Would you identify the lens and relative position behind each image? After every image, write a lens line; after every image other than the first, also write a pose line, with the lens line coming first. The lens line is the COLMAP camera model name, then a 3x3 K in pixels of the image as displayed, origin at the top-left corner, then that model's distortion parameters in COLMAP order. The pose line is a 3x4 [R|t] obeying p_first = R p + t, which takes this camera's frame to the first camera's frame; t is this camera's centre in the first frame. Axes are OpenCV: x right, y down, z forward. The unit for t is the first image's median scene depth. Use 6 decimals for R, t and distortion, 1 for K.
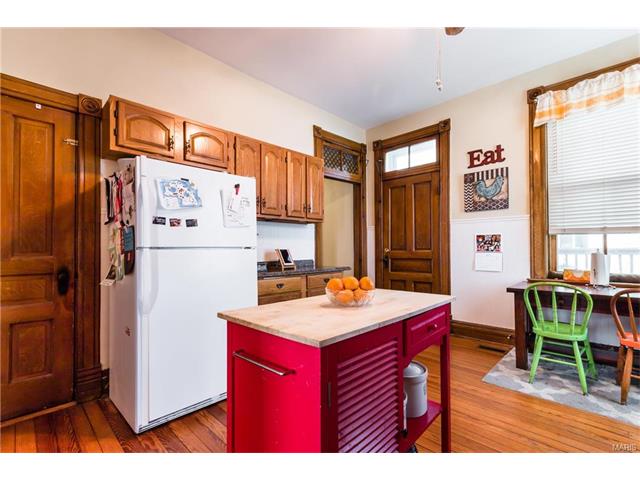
lens RADIAL K [[298.7, 0, 319.6], [0, 298.7, 243.2], [0, 0, 1]] dist [0.003285, -0.000462]
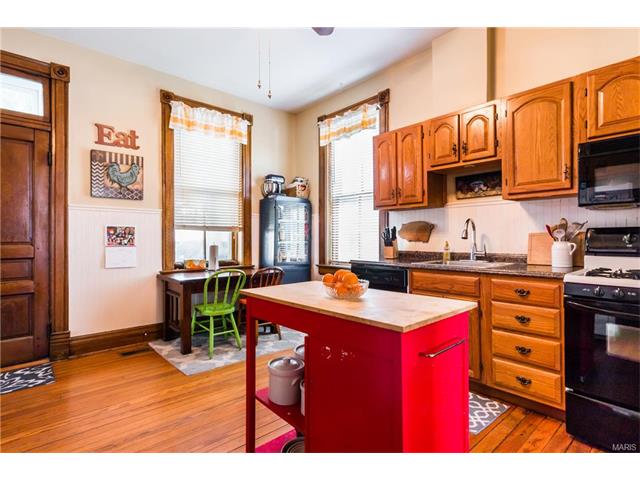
lens RADIAL K [[319.6, 0, 317.5], [0, 319.6, 237.8], [0, 0, 1]] dist [0.005174, 0.000647]
pose [[0.069216, 0.013394, 0.997512, -0.348564], [-0.012899, 0.999838, -0.012530, 0.009332], [-0.997518, -0.012000, 0.069377, 0.360823]]
